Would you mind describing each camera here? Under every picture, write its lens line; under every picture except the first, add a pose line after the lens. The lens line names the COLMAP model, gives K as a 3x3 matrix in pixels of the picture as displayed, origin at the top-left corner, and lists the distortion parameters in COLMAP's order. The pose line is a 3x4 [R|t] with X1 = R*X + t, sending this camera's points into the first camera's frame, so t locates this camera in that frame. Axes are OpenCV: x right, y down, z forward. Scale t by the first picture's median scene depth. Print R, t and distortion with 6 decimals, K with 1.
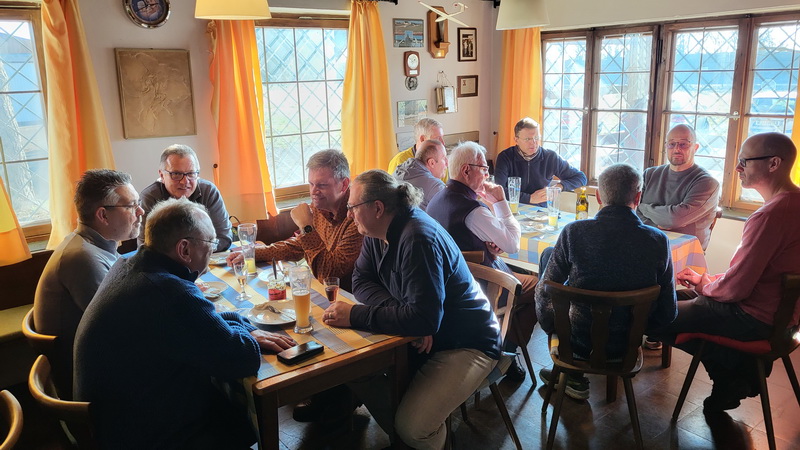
lens RADIAL K [[610.9, 0, 402.5], [0, 610.9, 230.0], [0, 0, 1]] dist [0.016028, 0.003398]
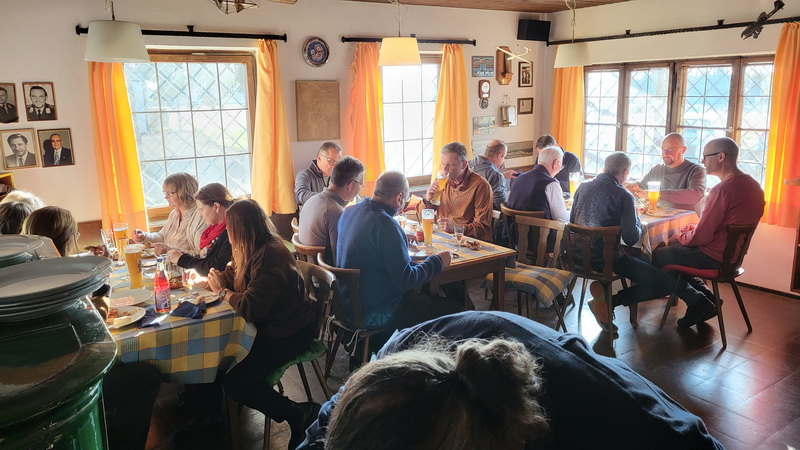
lens RADIAL K [[610.9, 0, 395.3], [0, 610.9, 217.1], [0, 0, 1]] dist [0.016028, 0.003398]
pose [[0.996788, 0.021395, -0.077177, -0.069466], [-0.024967, 0.998647, -0.045623, 0.071669], [0.076097, 0.047404, 0.995973, -0.327119]]
